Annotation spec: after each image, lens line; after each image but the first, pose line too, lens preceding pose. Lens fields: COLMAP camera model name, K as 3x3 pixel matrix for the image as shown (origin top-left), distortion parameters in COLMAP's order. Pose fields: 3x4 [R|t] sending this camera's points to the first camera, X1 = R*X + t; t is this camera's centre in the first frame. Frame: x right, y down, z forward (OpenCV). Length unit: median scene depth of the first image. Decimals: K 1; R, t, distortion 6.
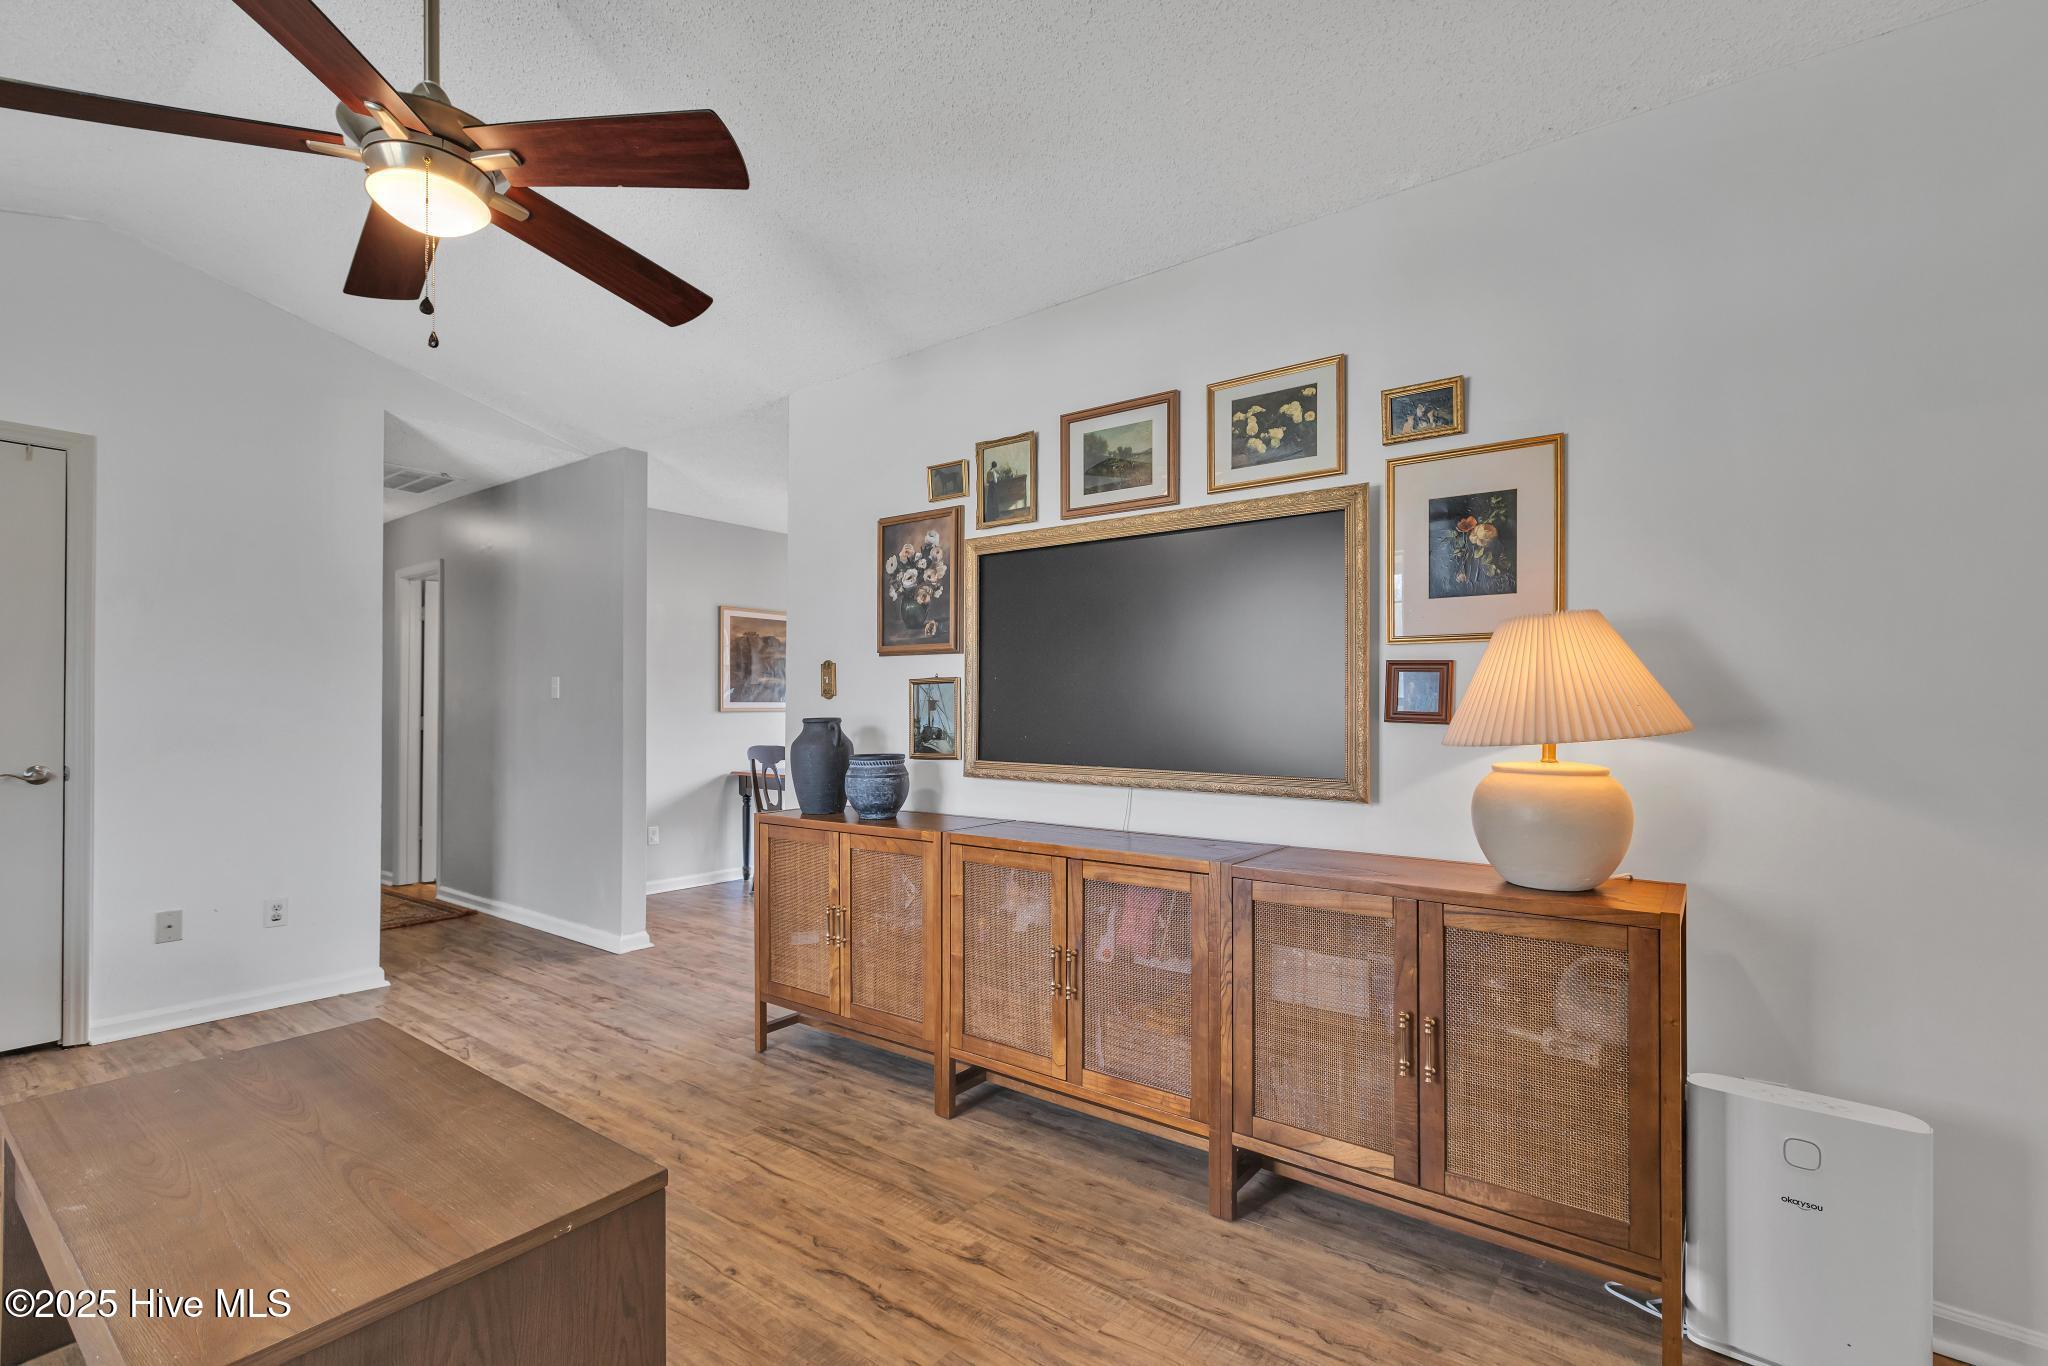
lens RADIAL K [[932.2, 0, 1036.9], [0, 932.2, 697.2], [0, 0, 1]] dist [0.008122, -0.003160]
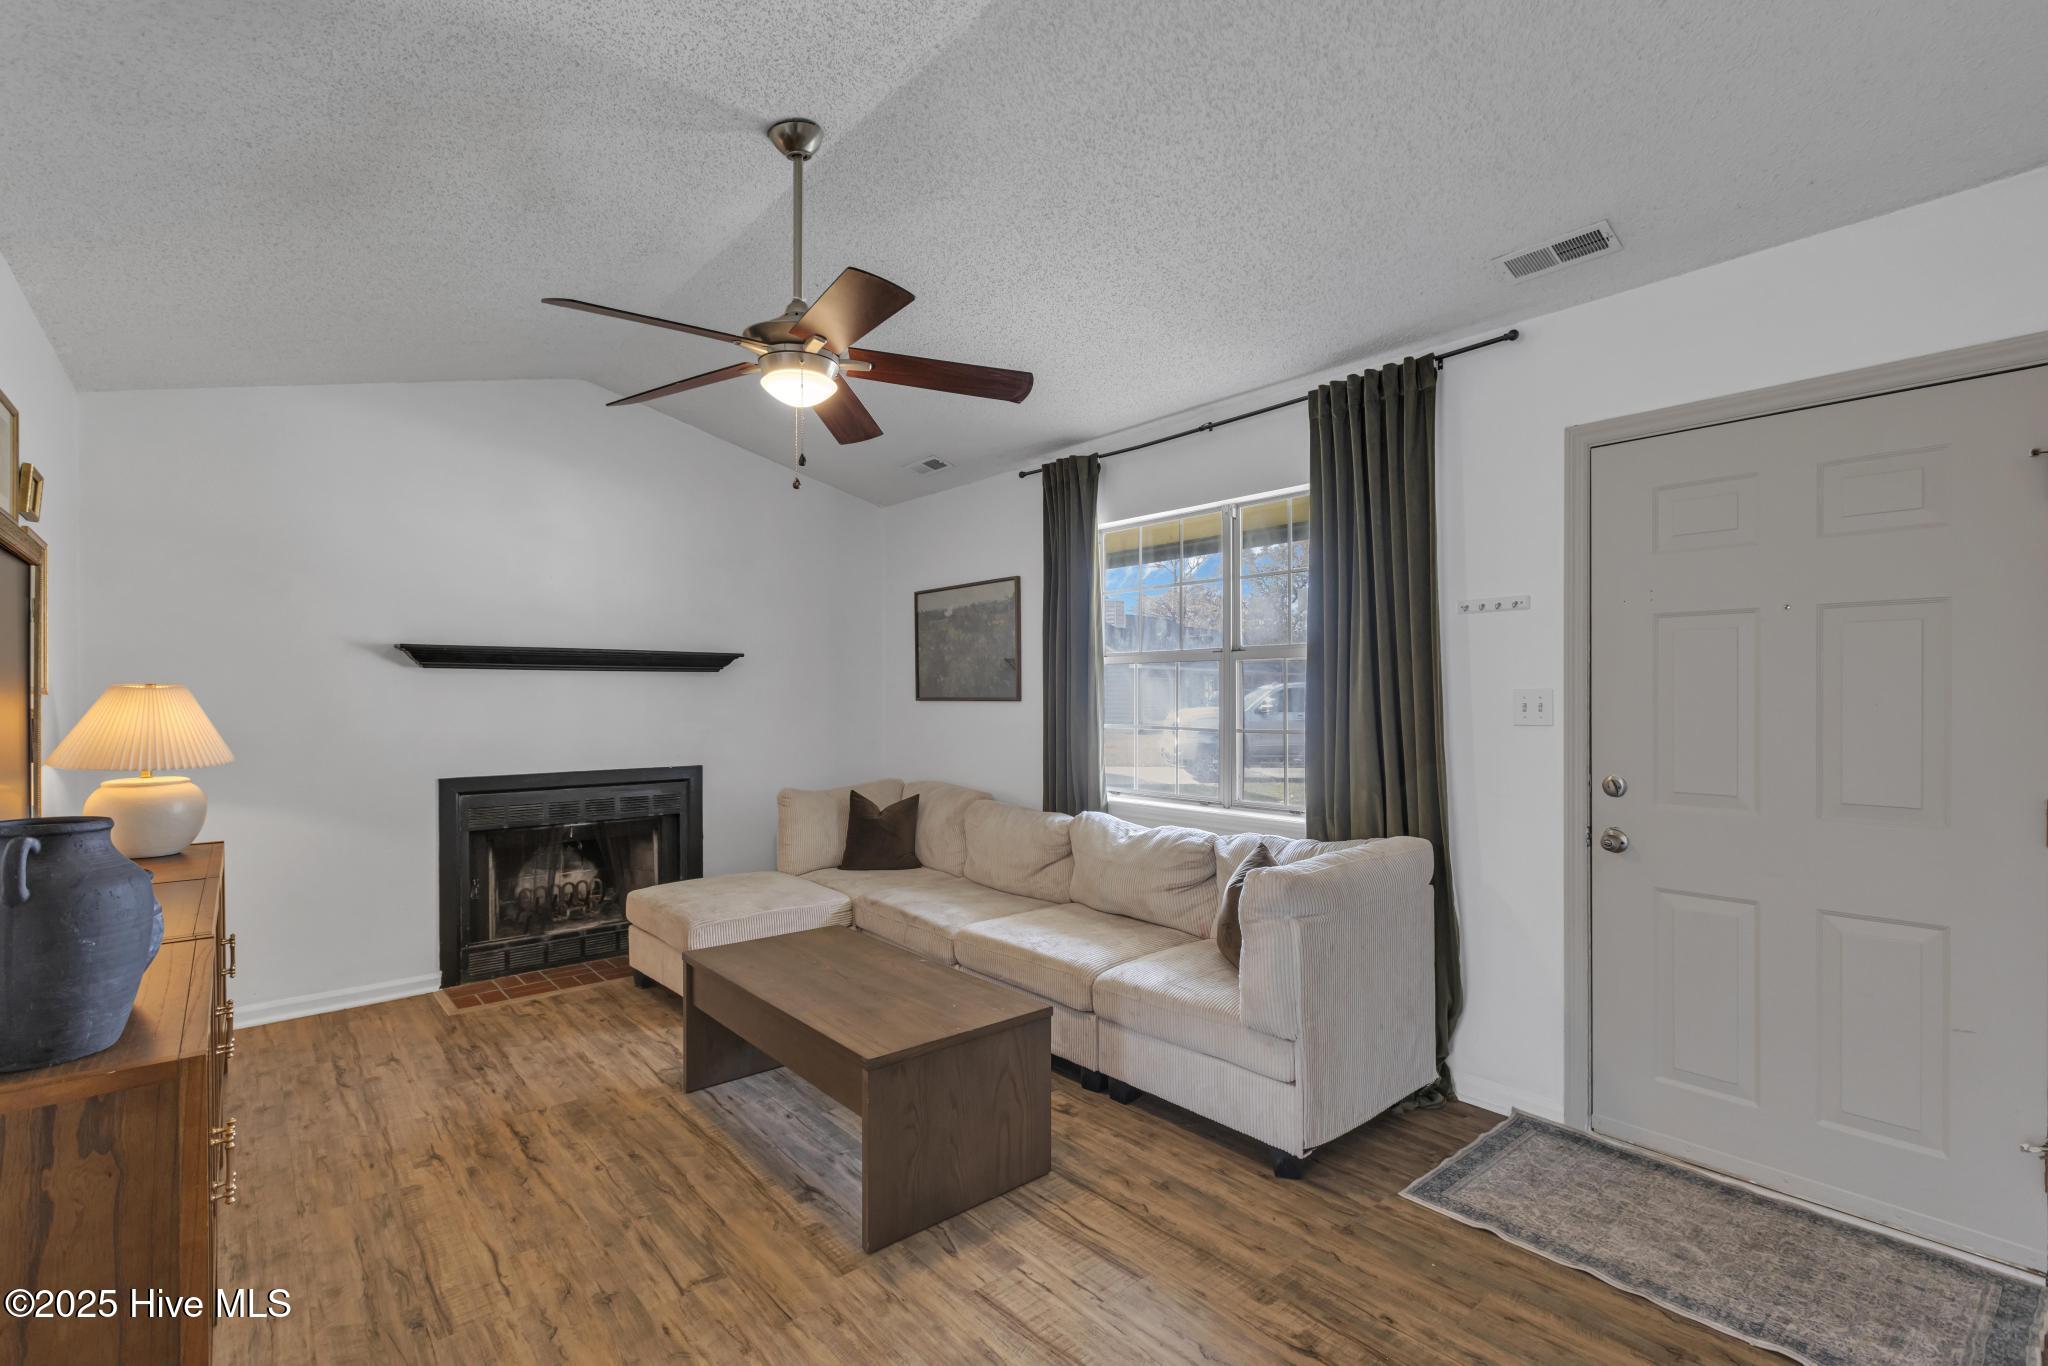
lens RADIAL K [[932.2, 0, 1036.8], [0, 932.2, 702.3], [0, 0, 1]] dist [0.008122, -0.003160]
pose [[-0.977055, 0.003366, 0.212962, -0.731940], [0.003570, 0.999993, 0.000573, -0.030044], [-0.212958, 0.001320, -0.977060, 1.298461]]
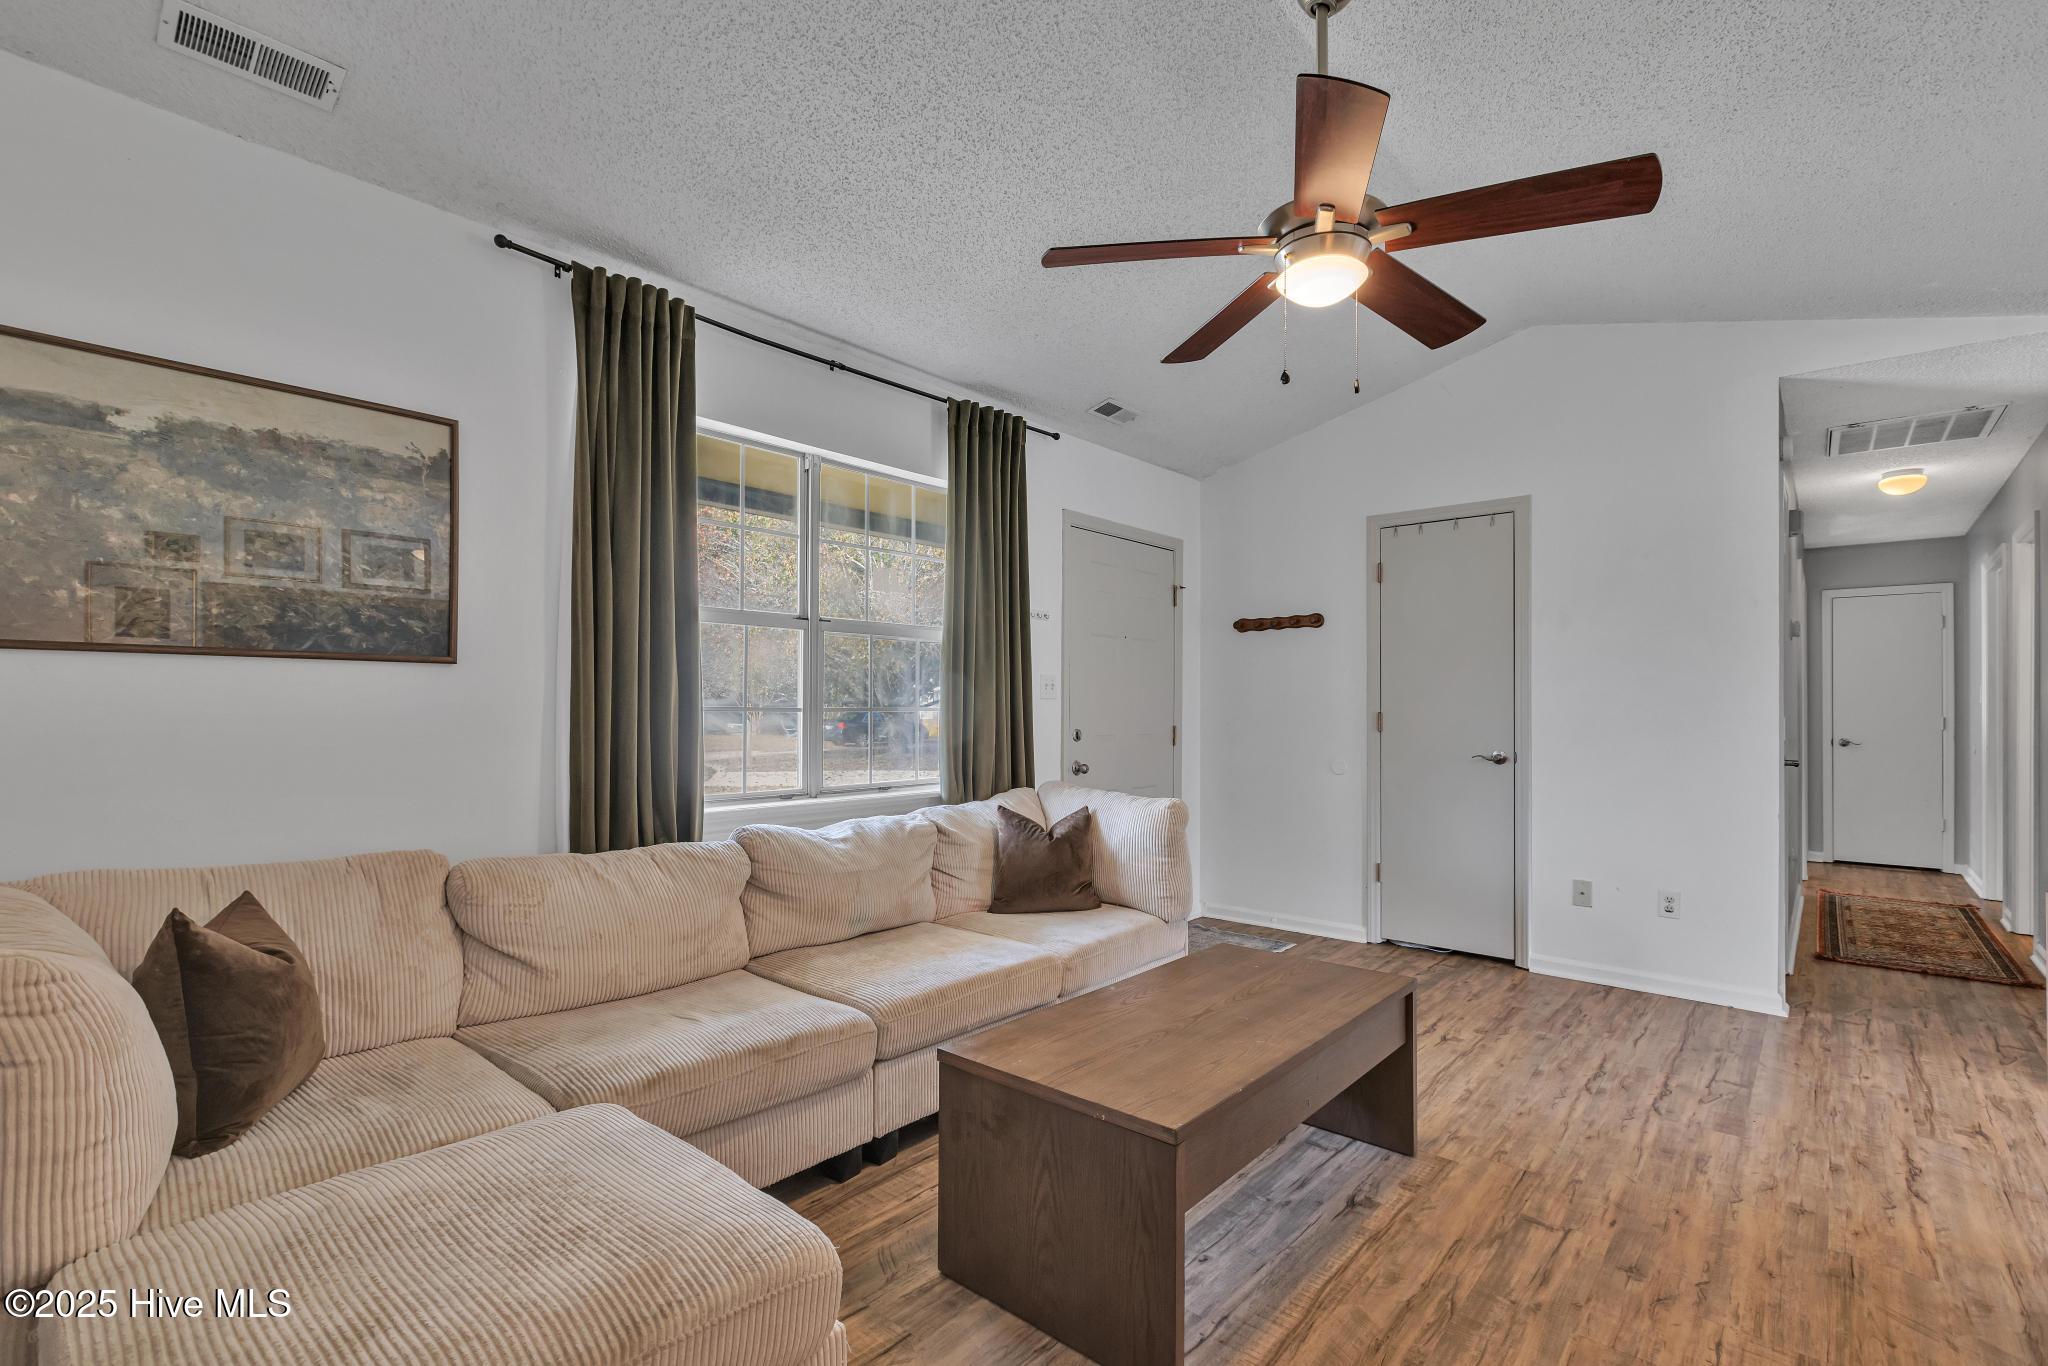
lens RADIAL K [[932.2, 0, 1033.7], [0, 932.2, 698.2], [0, 0, 1]] dist [0.008122, -0.003160]
pose [[-0.063663, -0.006946, -0.997947, 0.309354], [0.005447, 0.999958, -0.007307, 0.004154], [0.997957, -0.005901, -0.063622, 0.406222]]
